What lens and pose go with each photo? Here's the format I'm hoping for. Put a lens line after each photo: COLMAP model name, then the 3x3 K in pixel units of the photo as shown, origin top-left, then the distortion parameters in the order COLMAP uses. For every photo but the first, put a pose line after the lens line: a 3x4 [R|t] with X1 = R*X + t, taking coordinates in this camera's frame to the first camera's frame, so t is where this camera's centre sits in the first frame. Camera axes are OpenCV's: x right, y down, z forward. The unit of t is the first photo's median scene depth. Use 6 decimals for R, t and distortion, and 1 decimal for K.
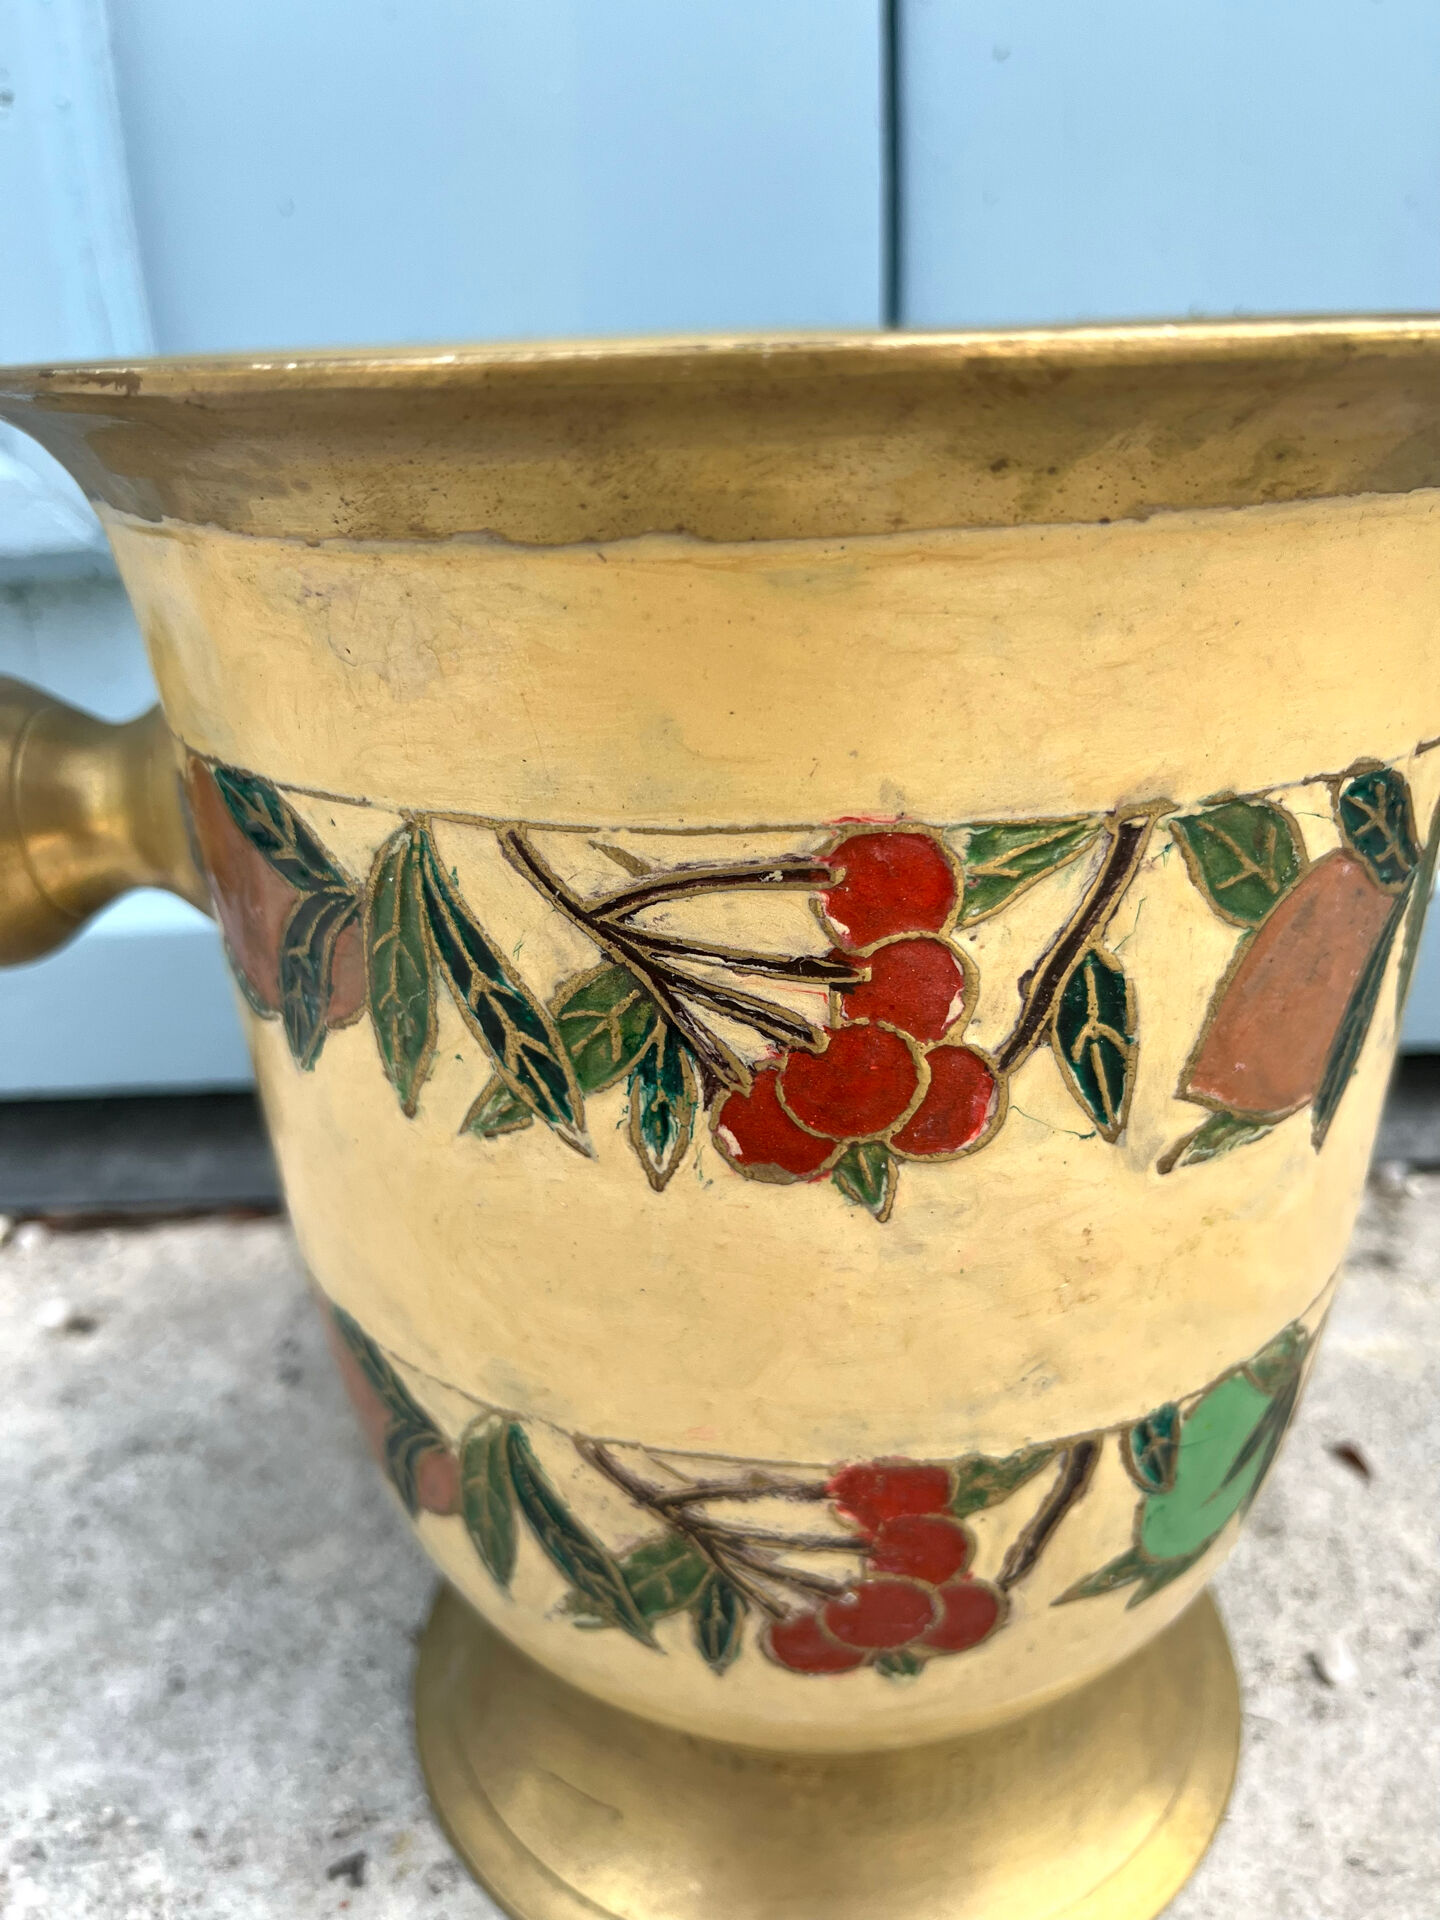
lens RADIAL K [[1517.5, 0, 718.6], [0, 1517.5, 952.6], [0, 0, 1]] dist [0.027004, -0.089843]
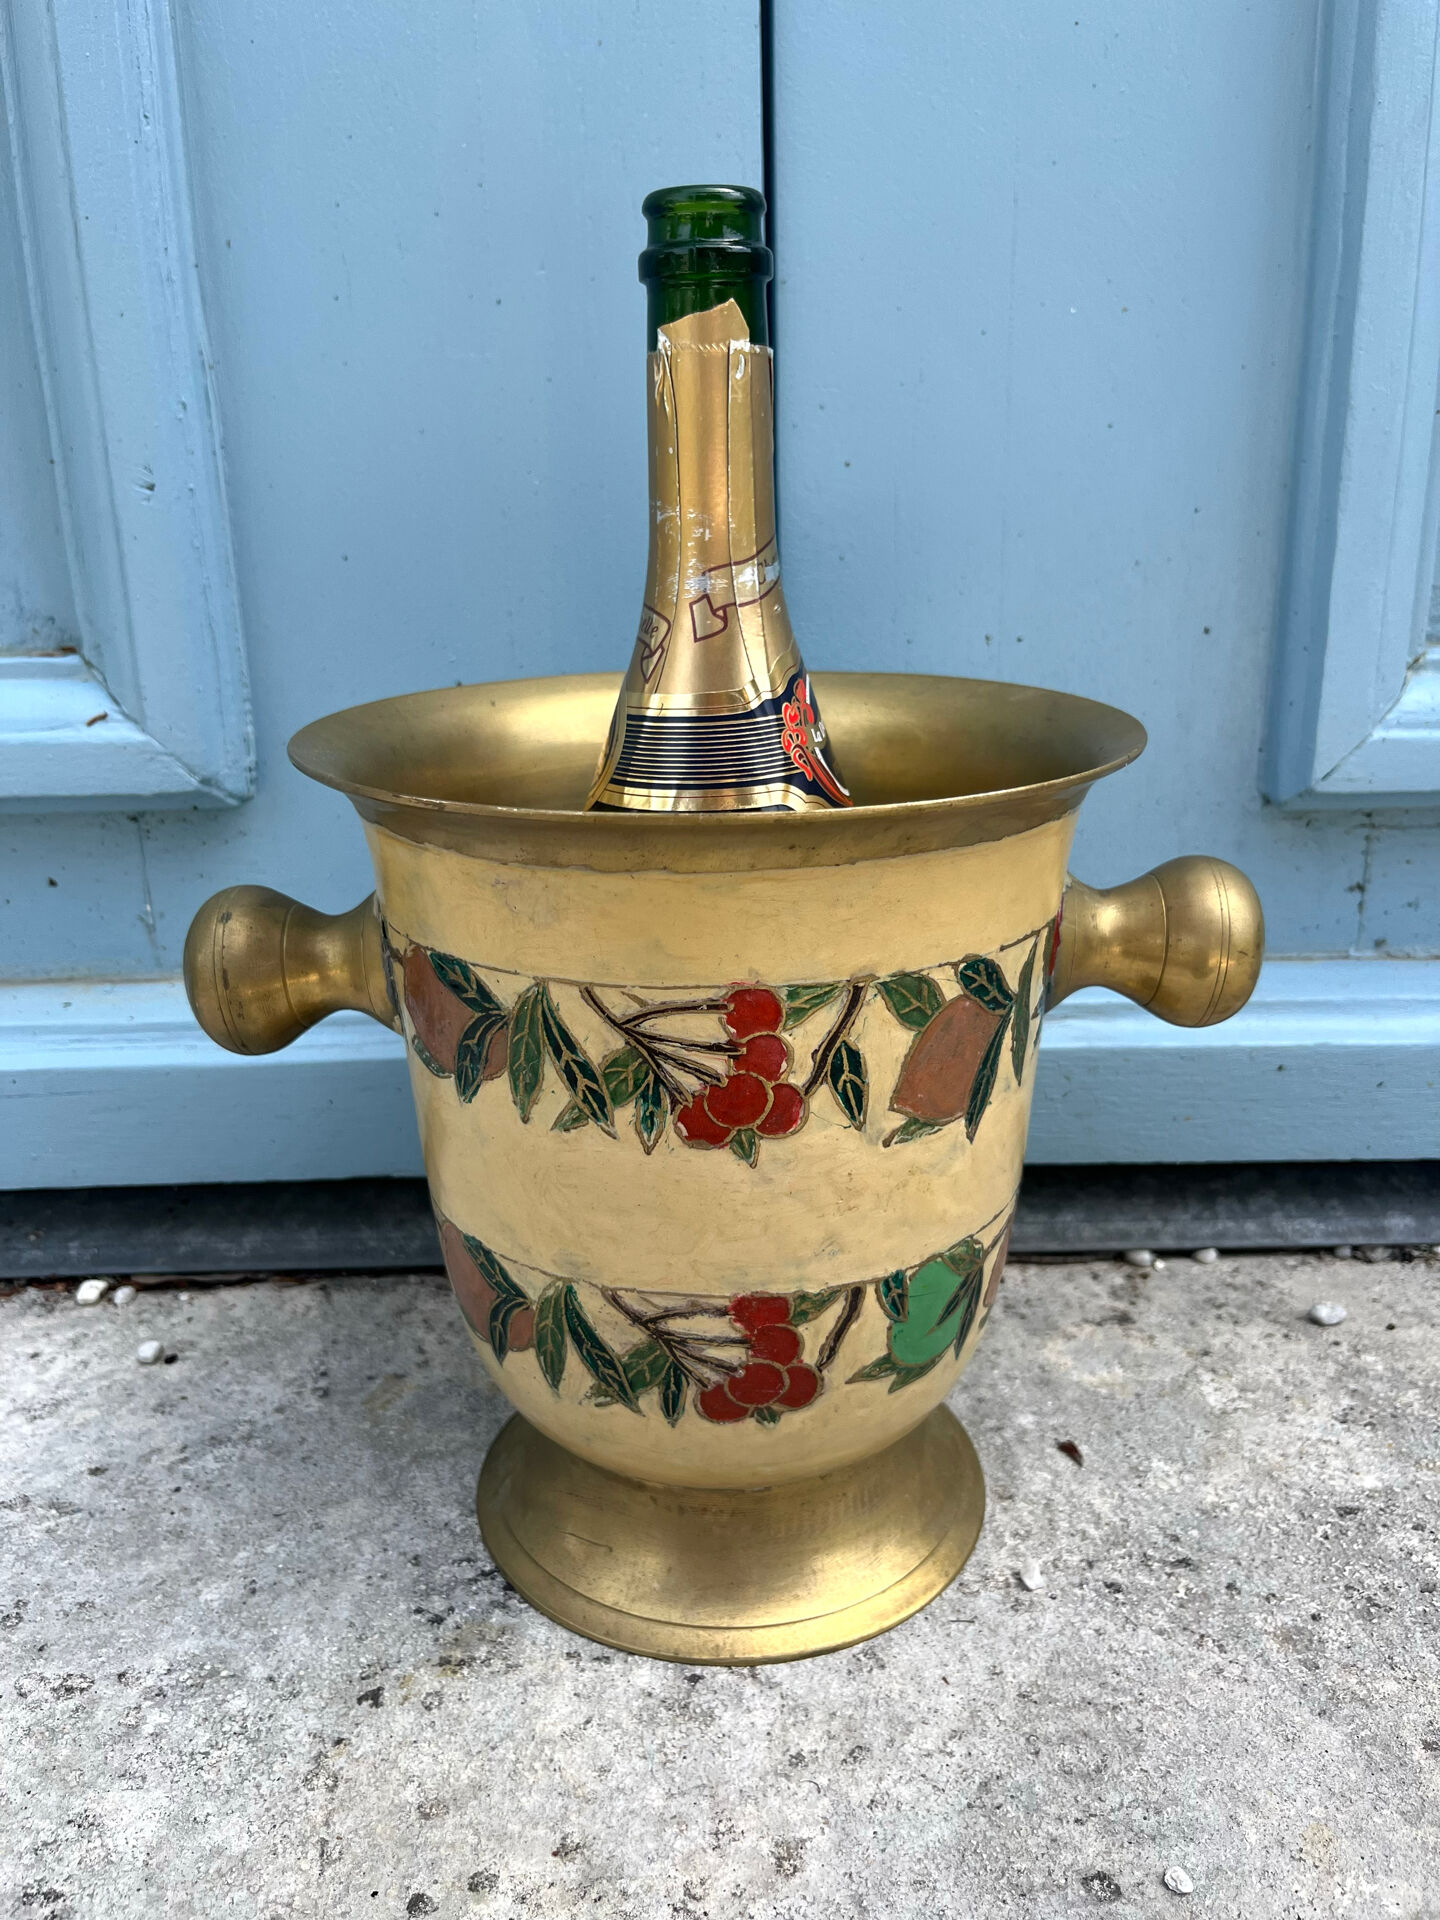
lens RADIAL K [[1469.7, 0, 720.1], [0, 1469.7, 949.6], [0, 0, 1]] dist [0.039246, -0.063556]
pose [[0.999715, 0.014286, 0.019119, 0.096523], [-0.012835, 0.997178, -0.073968, -0.058950], [-0.020122, 0.073701, 0.997077, -0.778374]]
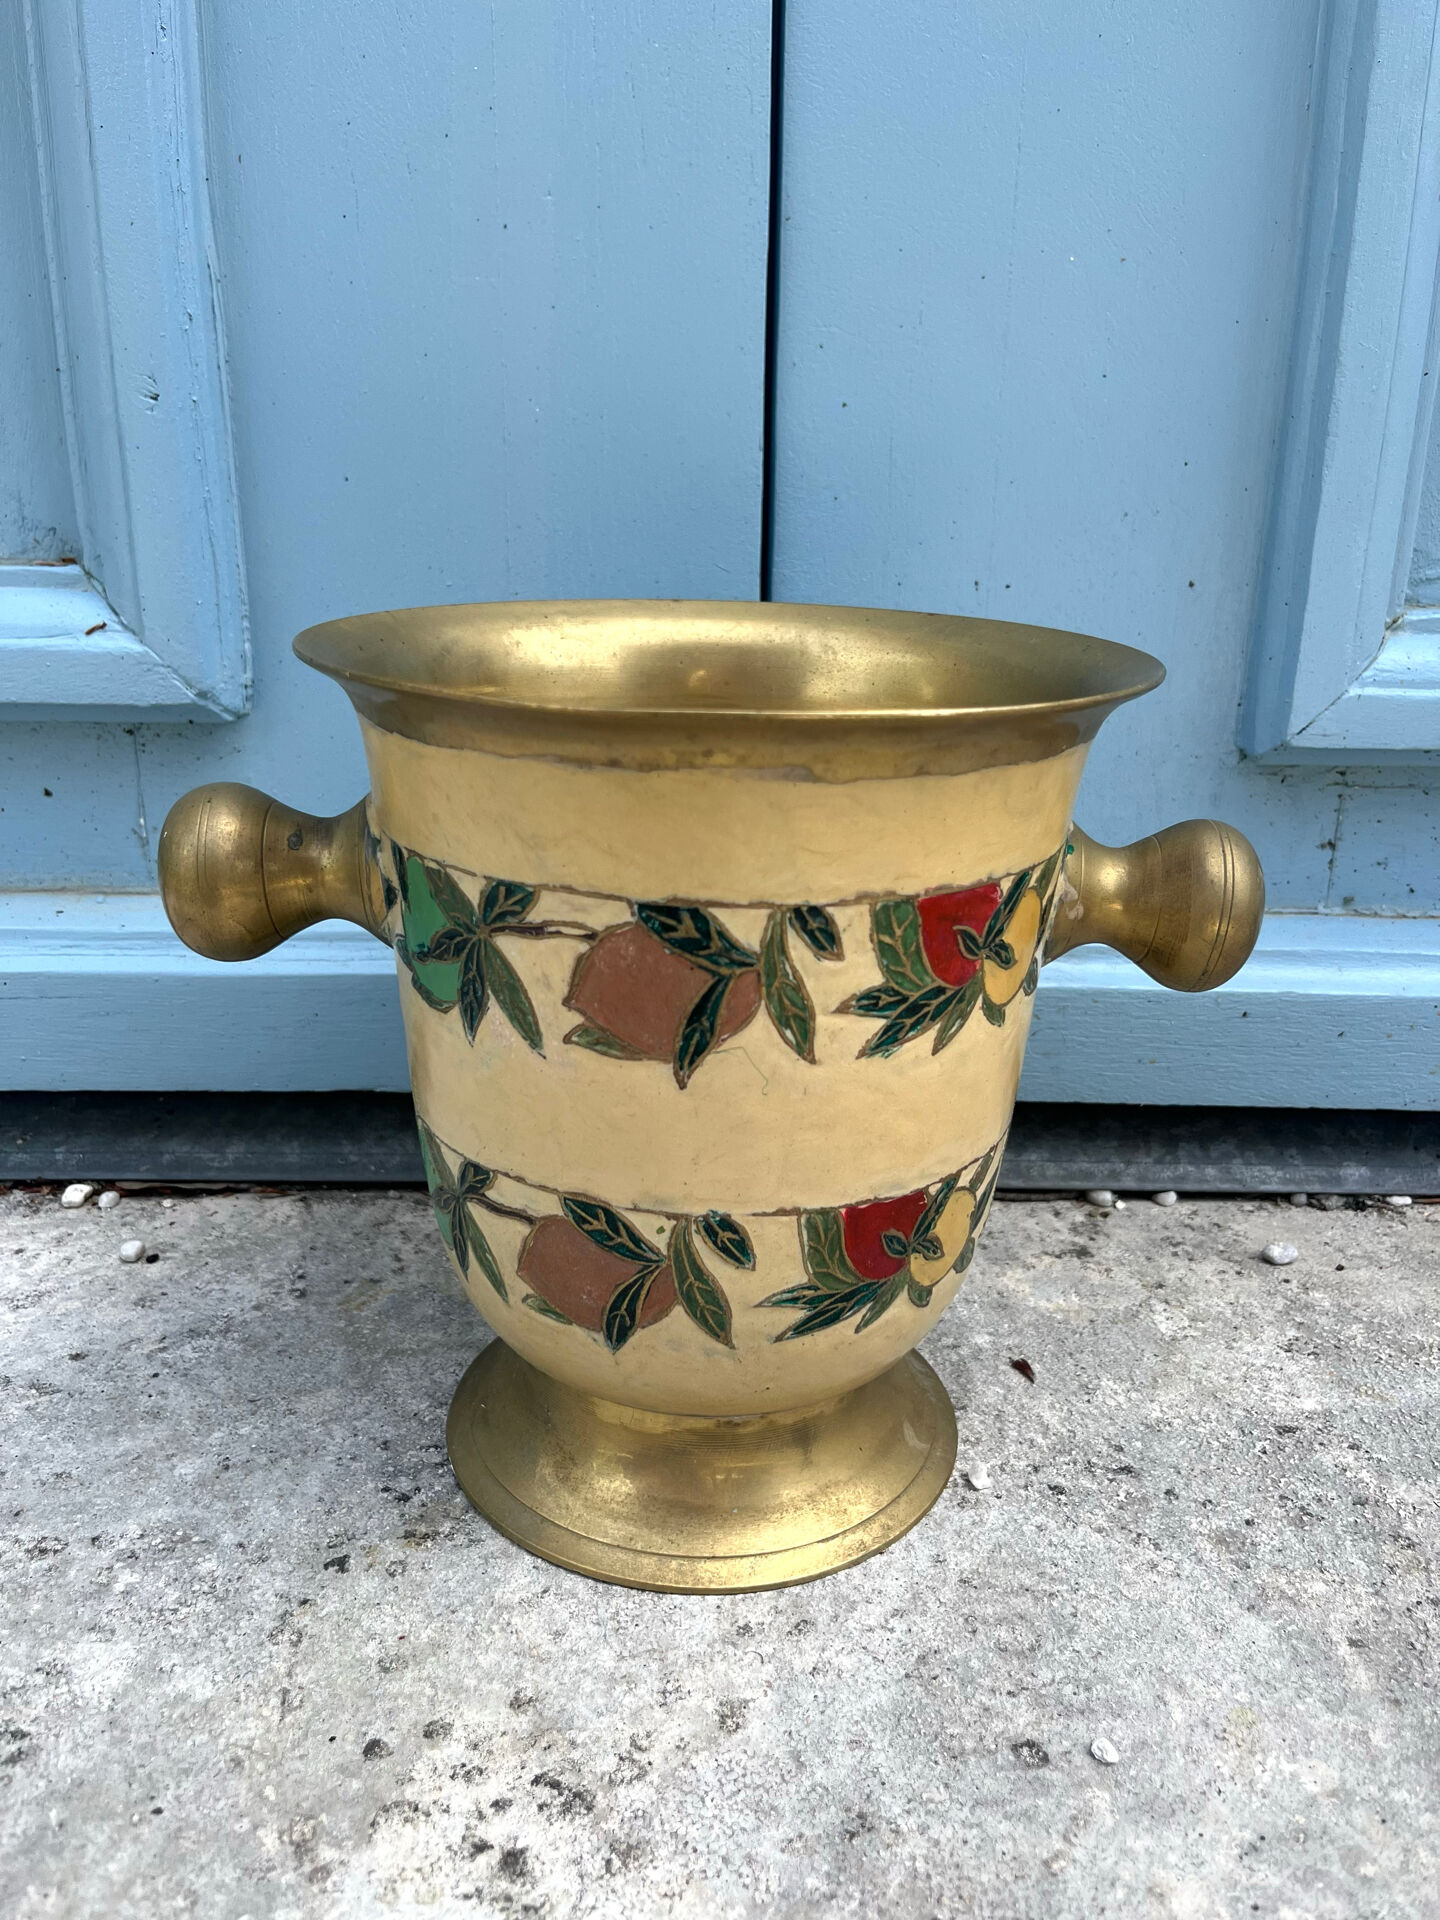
lens RADIAL K [[1471.1, 0, 722.5], [0, 1471.1, 969.3], [0, 0, 1]] dist [0.002372, 0.024009]
pose [[0.998436, 0.048961, 0.026970, 0.121772], [-0.047474, 0.997451, -0.053266, 0.065284], [-0.029509, 0.051902, 0.998216, -0.826462]]
